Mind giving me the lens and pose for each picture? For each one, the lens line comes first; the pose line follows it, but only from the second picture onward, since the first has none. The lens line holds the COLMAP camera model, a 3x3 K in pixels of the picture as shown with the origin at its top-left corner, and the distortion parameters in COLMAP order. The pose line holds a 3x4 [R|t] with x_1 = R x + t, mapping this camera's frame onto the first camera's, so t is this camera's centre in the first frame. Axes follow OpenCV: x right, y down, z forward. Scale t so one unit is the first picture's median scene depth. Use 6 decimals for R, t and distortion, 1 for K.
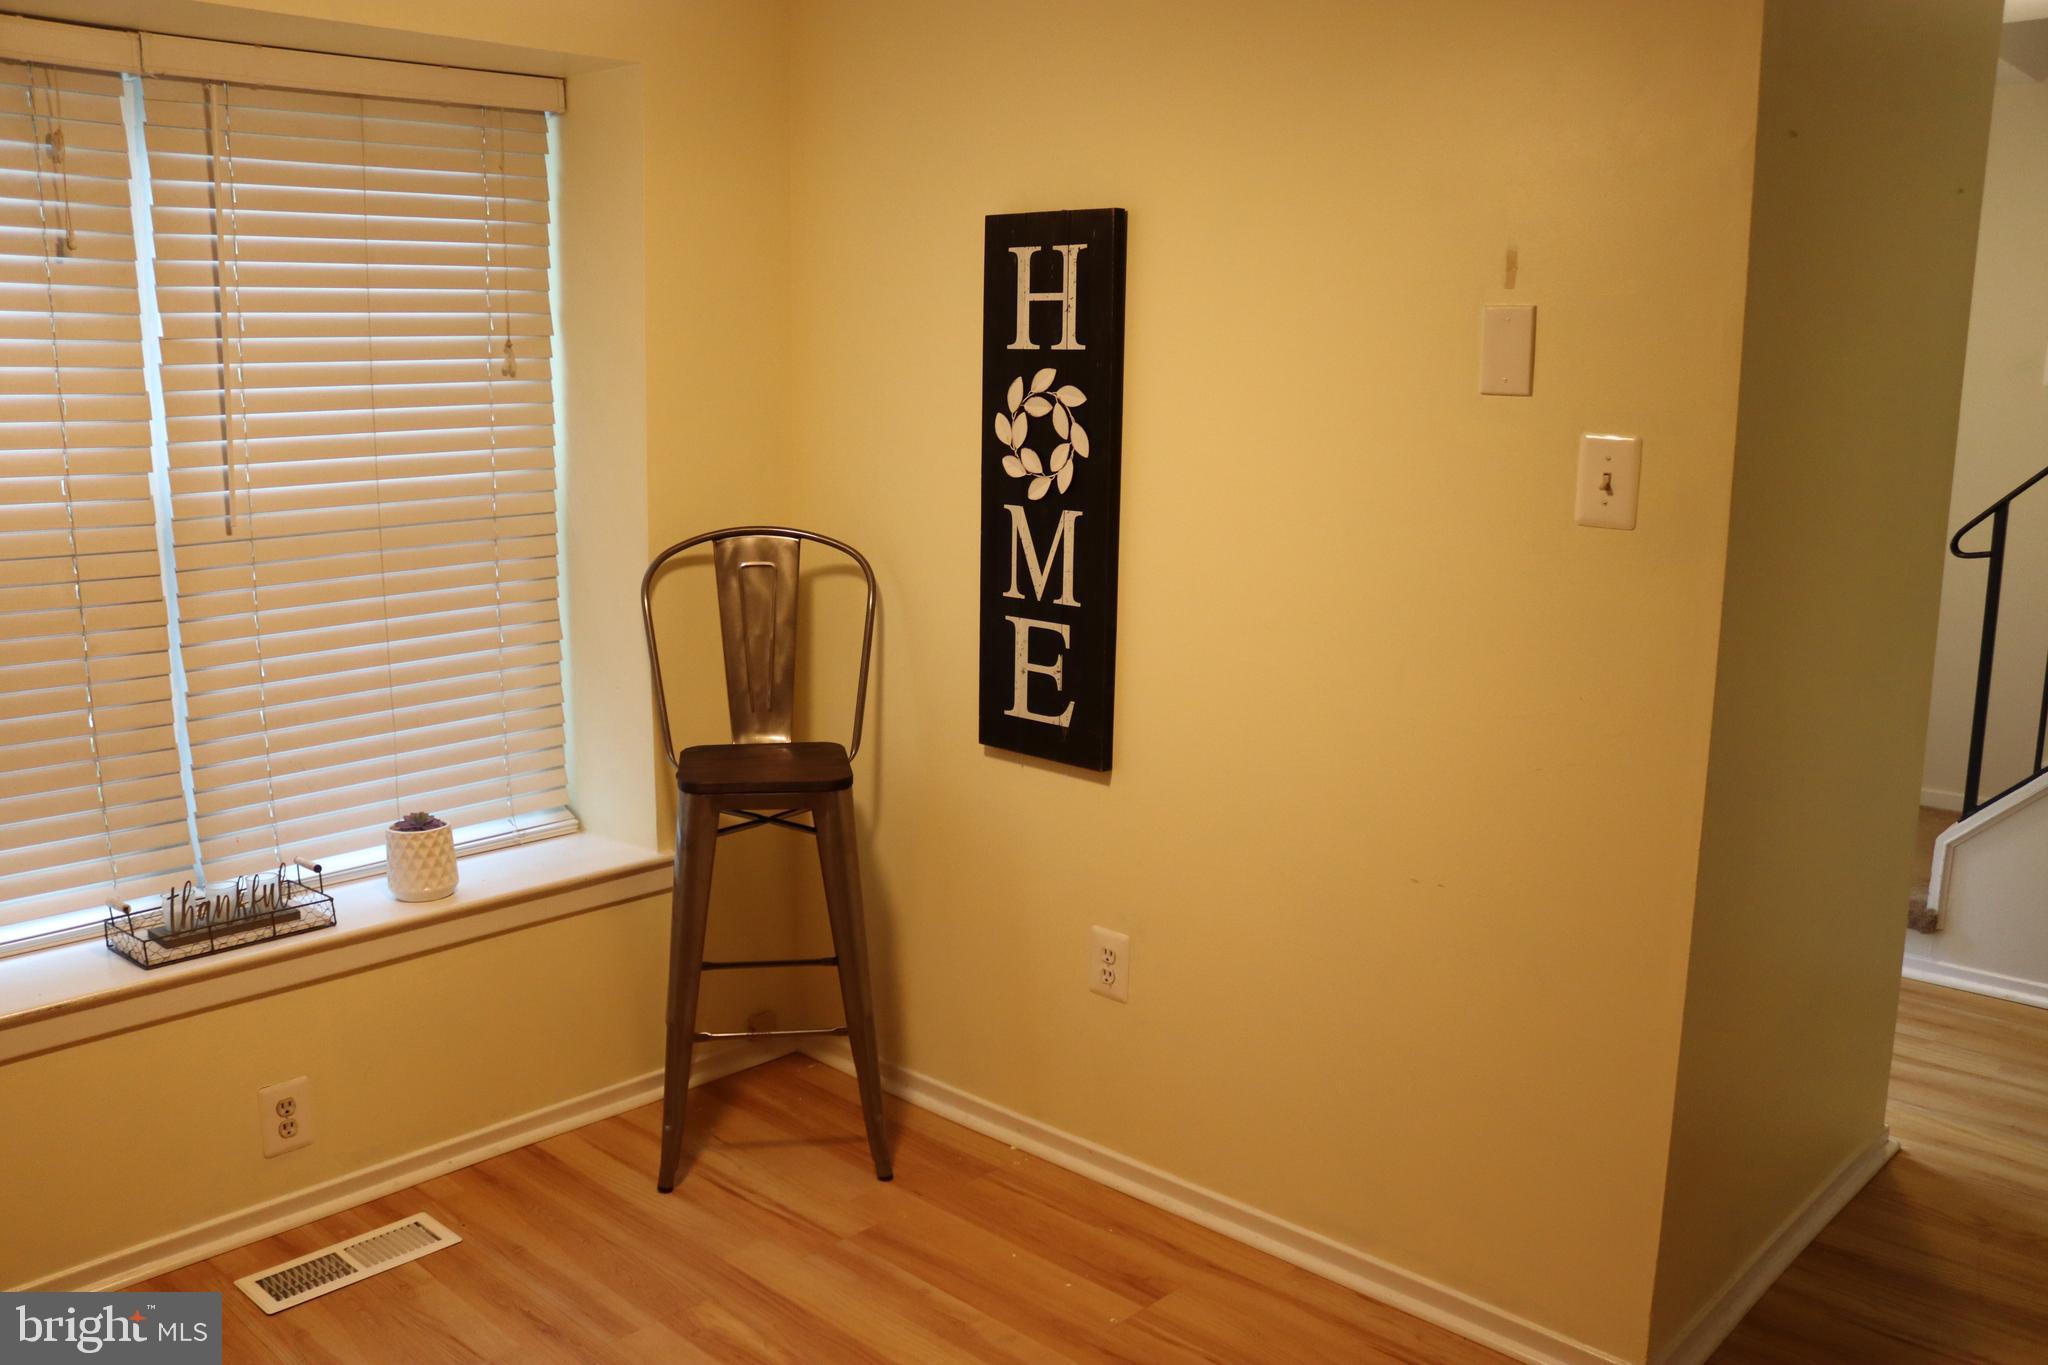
lens RADIAL K [[1706.1, 0, 991.0], [0, 1706.1, 683.8], [0, 0, 1]] dist [-0.160566, 0.129482]
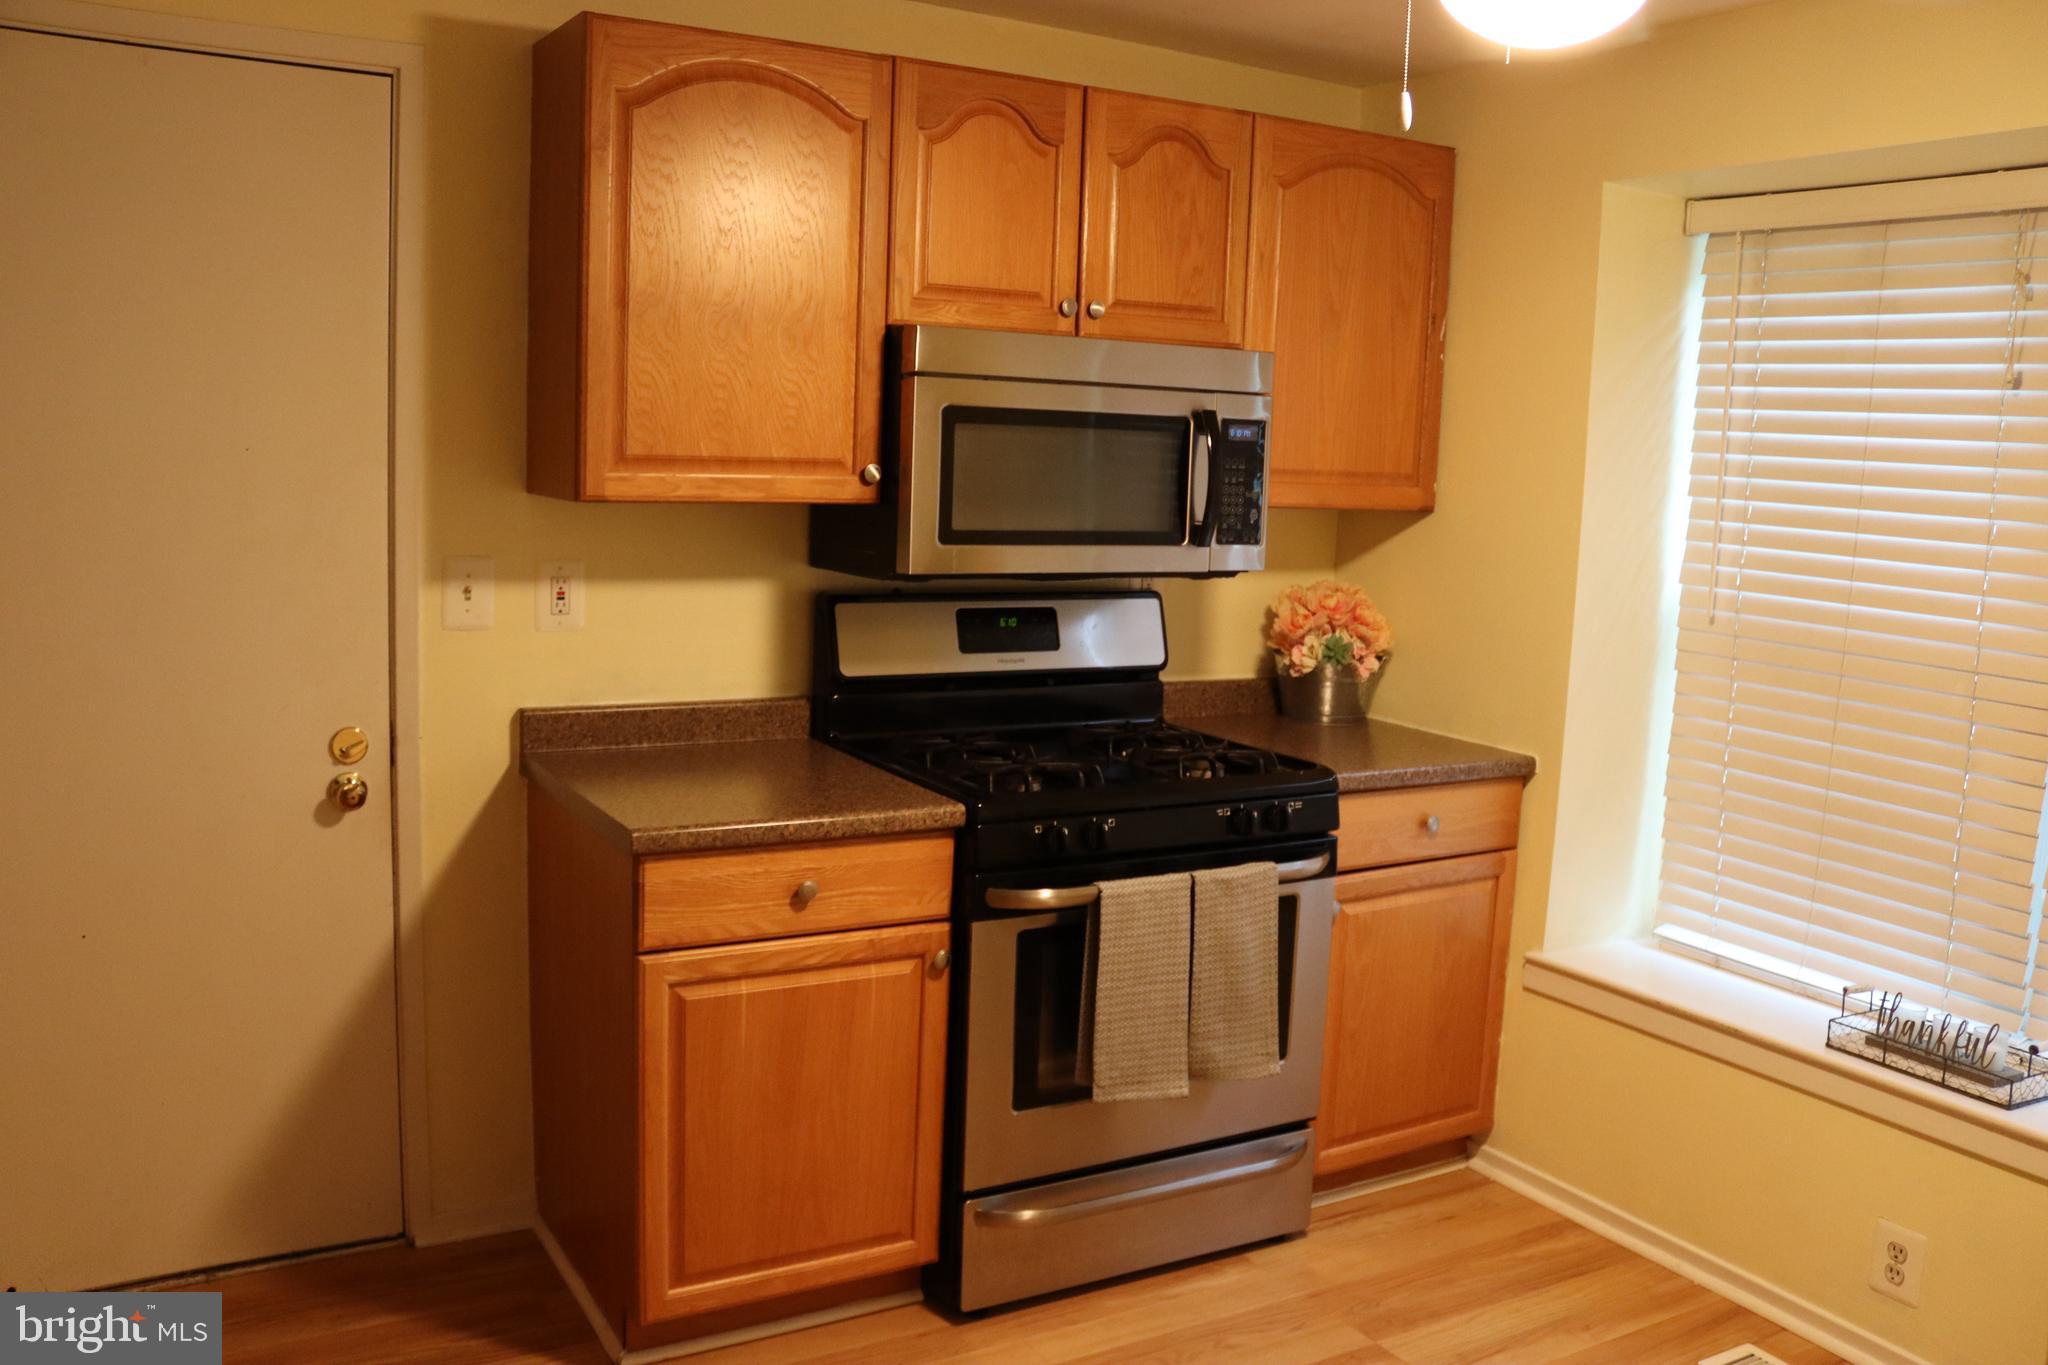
lens RADIAL K [[1706.1, 0, 991.0], [0, 1706.1, 683.8], [0, 0, 1]] dist [-0.160566, 0.129482]
pose [[-0.302926, 0.118519, -0.945616, 0.610904], [-0.216006, 0.957875, 0.189253, -0.131576], [0.928212, 0.261589, -0.264564, 0.687589]]
